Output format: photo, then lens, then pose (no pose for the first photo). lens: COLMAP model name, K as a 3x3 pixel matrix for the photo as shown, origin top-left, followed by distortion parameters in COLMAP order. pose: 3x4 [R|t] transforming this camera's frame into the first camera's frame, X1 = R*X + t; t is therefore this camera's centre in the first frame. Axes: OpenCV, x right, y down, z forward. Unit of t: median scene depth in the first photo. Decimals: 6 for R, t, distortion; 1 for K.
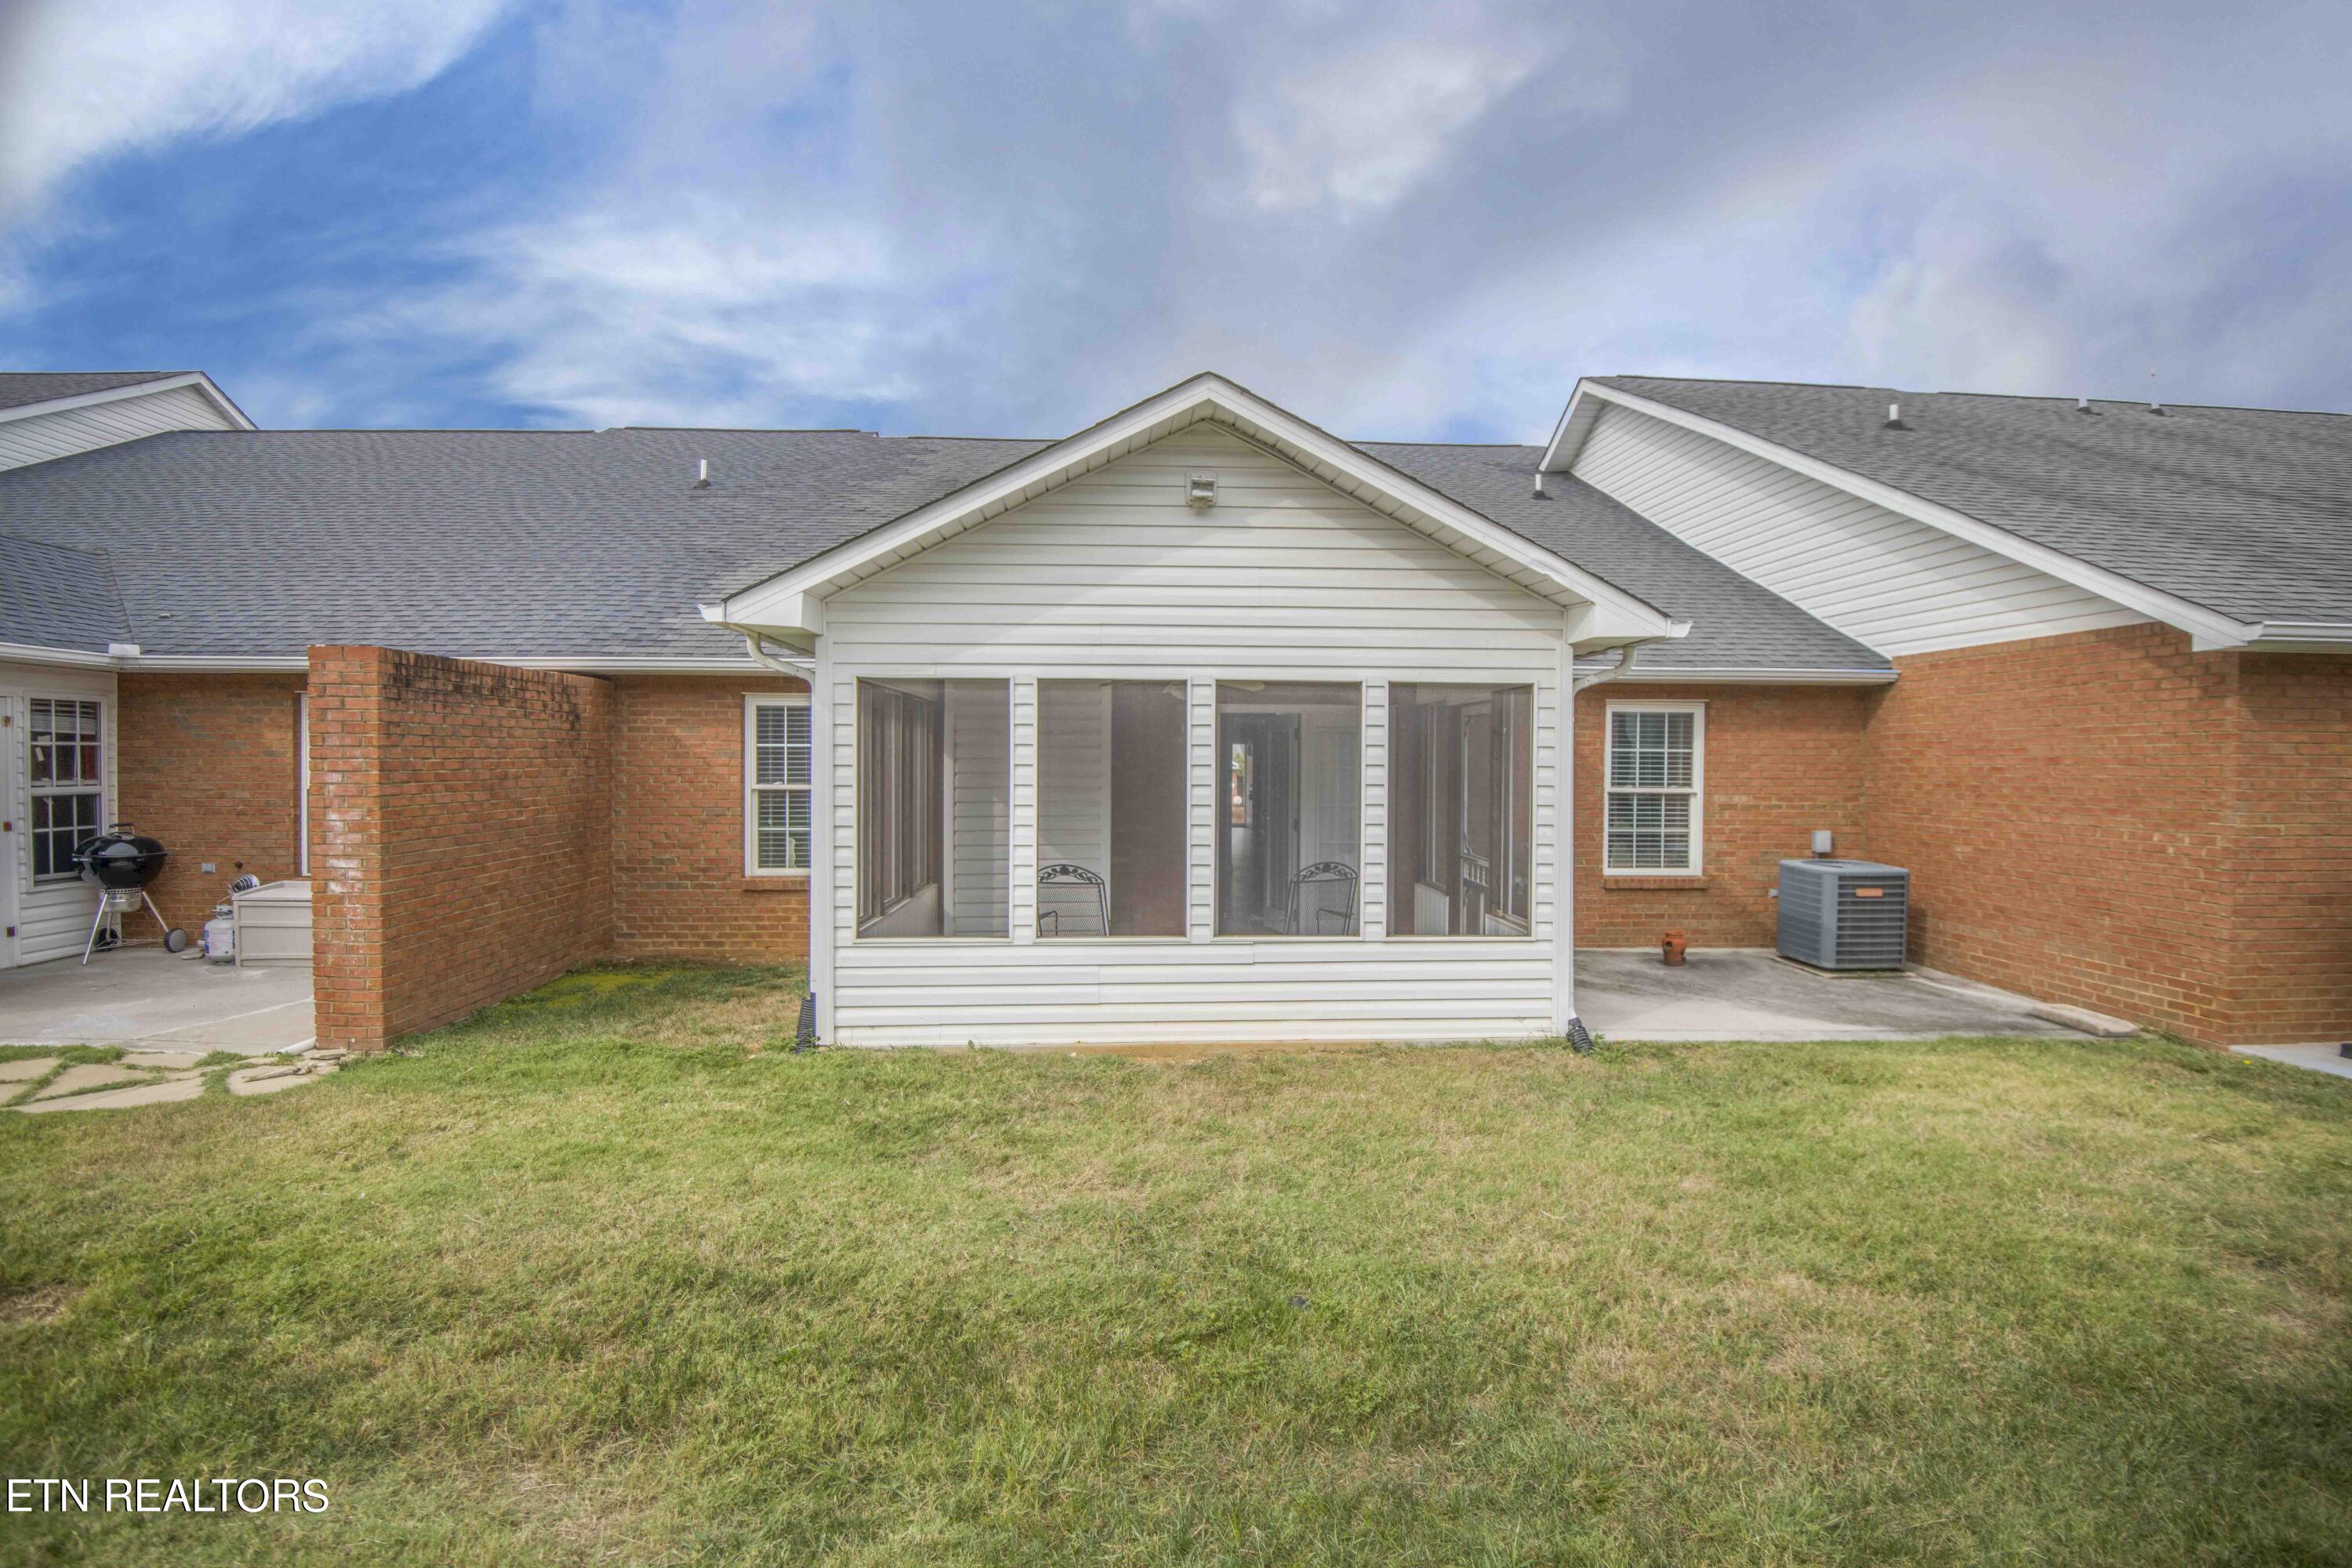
lens RADIAL K [[1074.6, 0, 1184.0], [0, 1074.6, 779.9], [0, 0, 1]] dist [-0.014487, -0.013475]
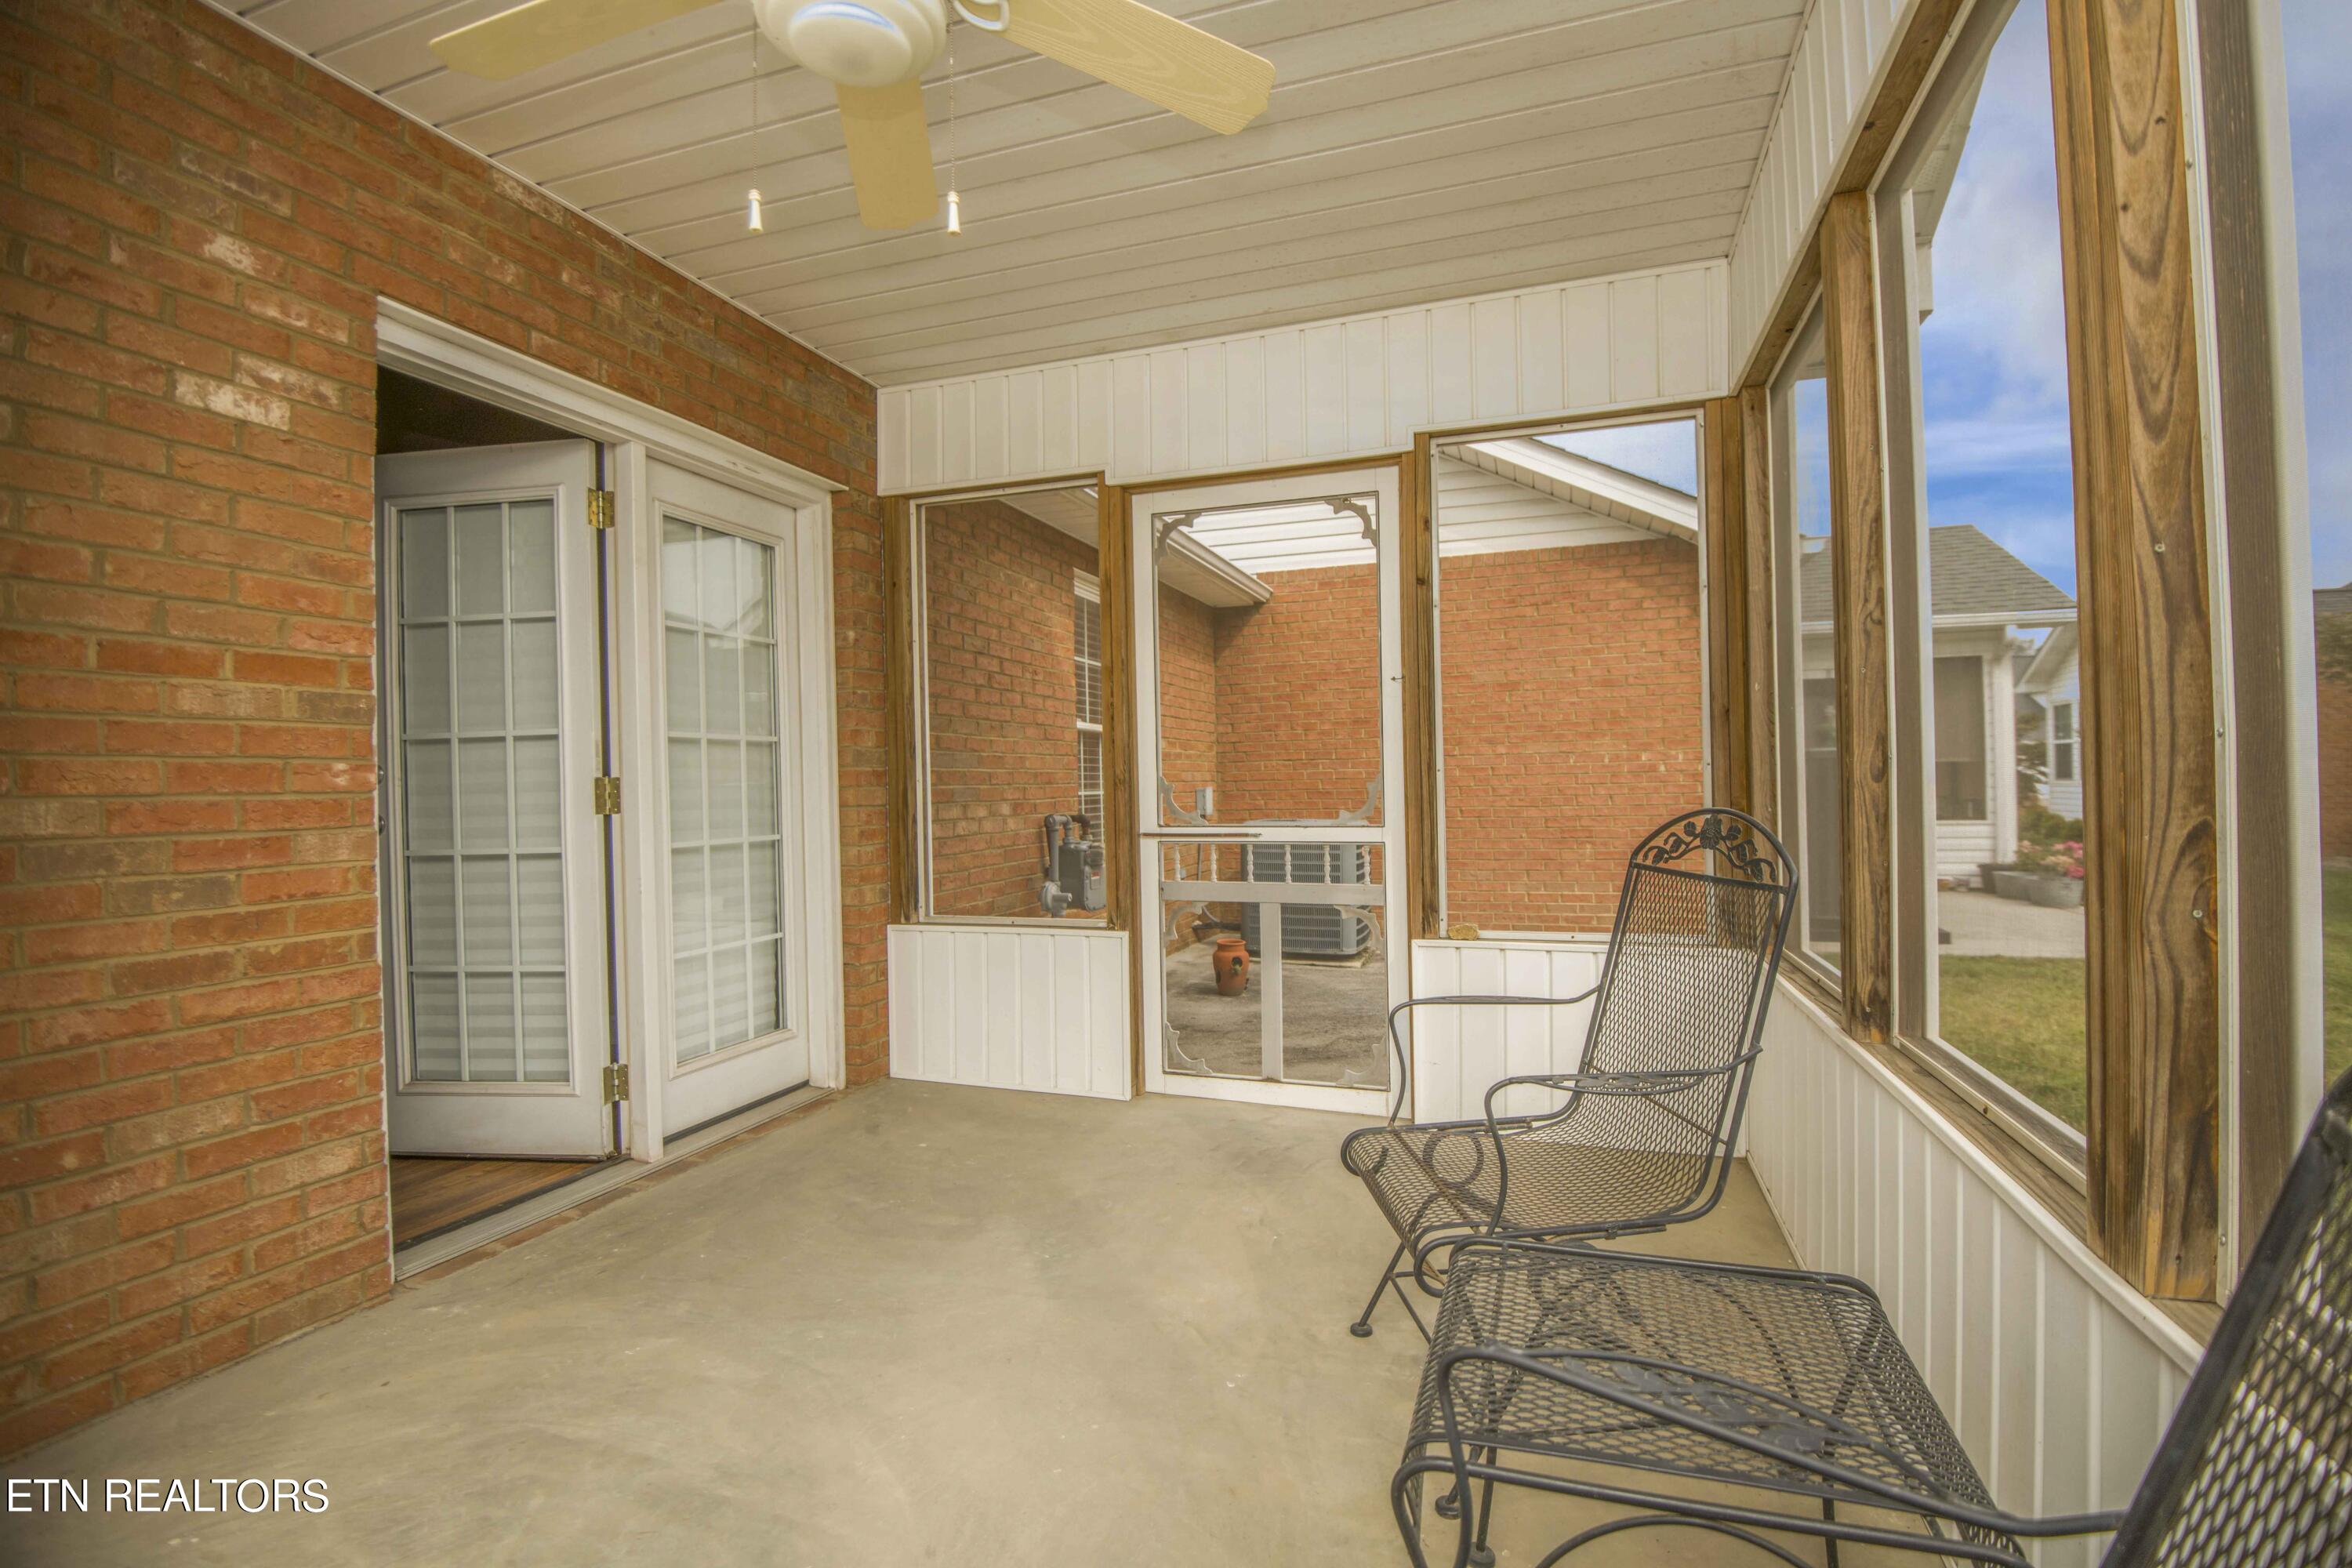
lens RADIAL K [[1074.6, 0, 1189.6], [0, 1074.6, 788.6], [0, 0, 1]] dist [-0.014487, -0.013475]
pose [[0.366512, -0.018267, 0.930234, -0.173013], [0.040417, 0.999176, 0.003697, 0.060611], [-0.929535, 0.036242, 0.366949, 0.979181]]
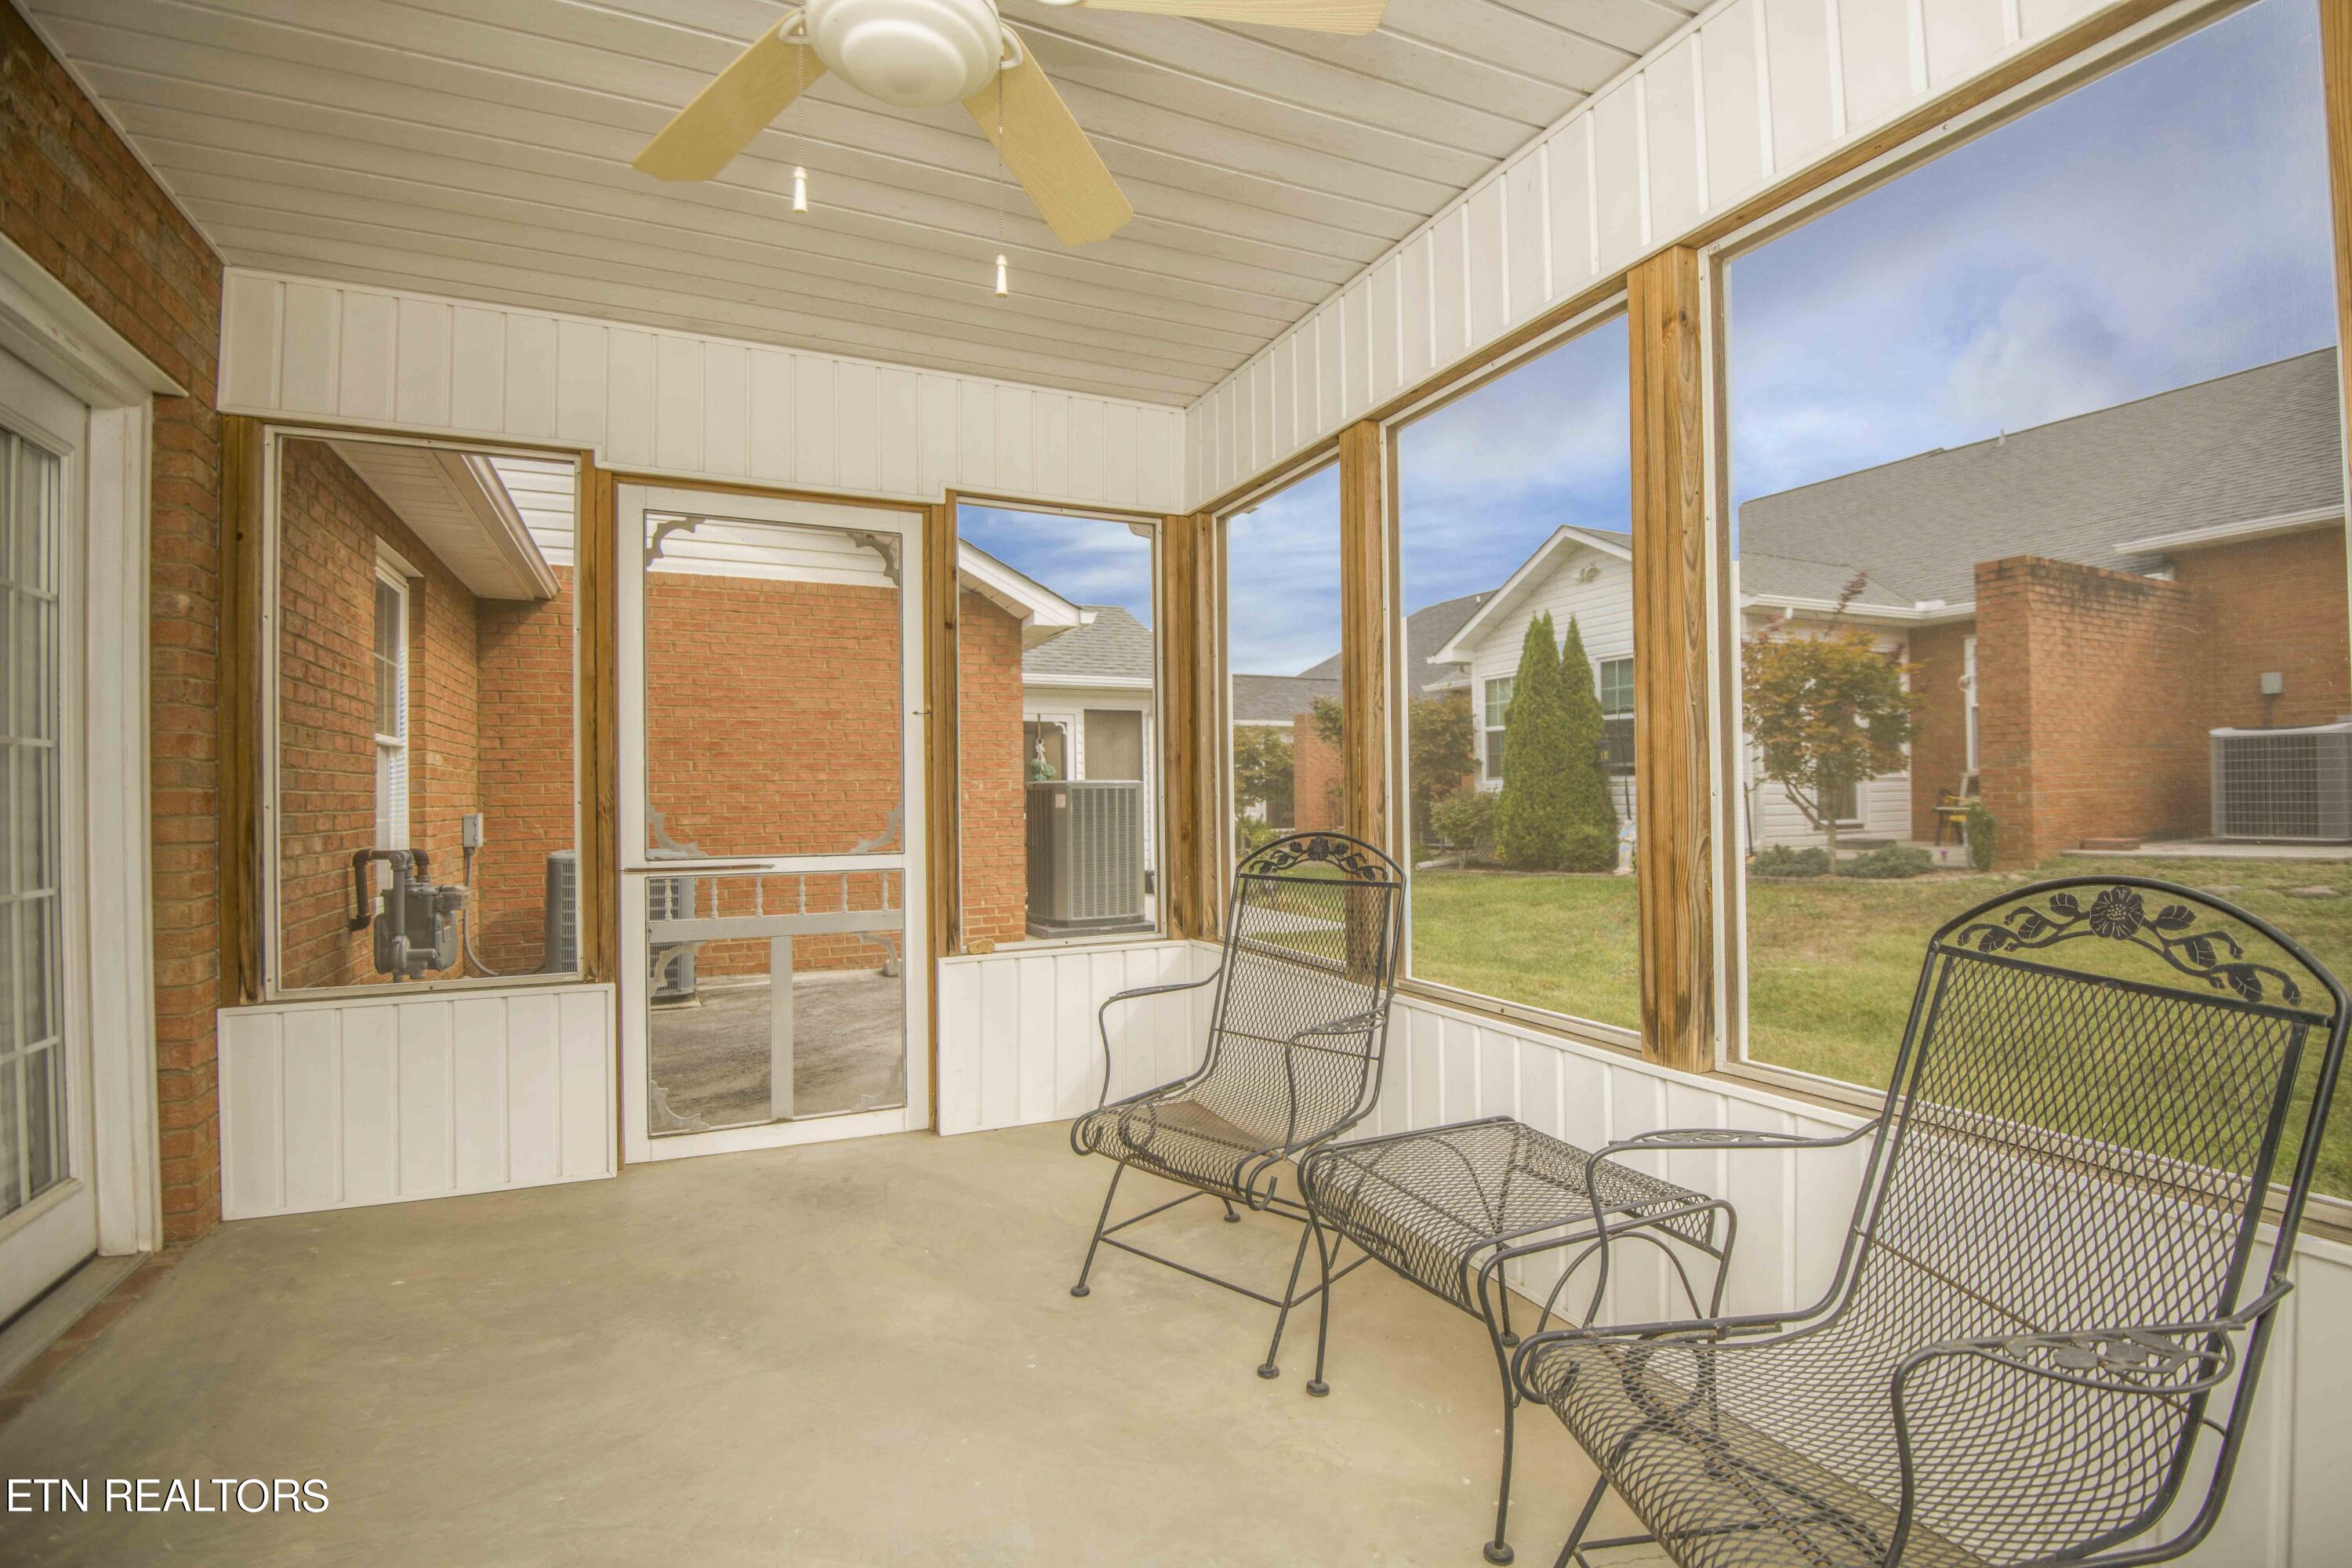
lens RADIAL K [[1074.6, 0, 1194.7], [0, 1074.6, 788.5], [0, 0, 1]] dist [-0.014487, -0.013475]
pose [[-0.385026, 0.001959, 0.922904, -0.210958], [0.026699, 0.999603, 0.009017, 0.051626], [-0.922520, 0.028113, -0.384925, 1.142650]]
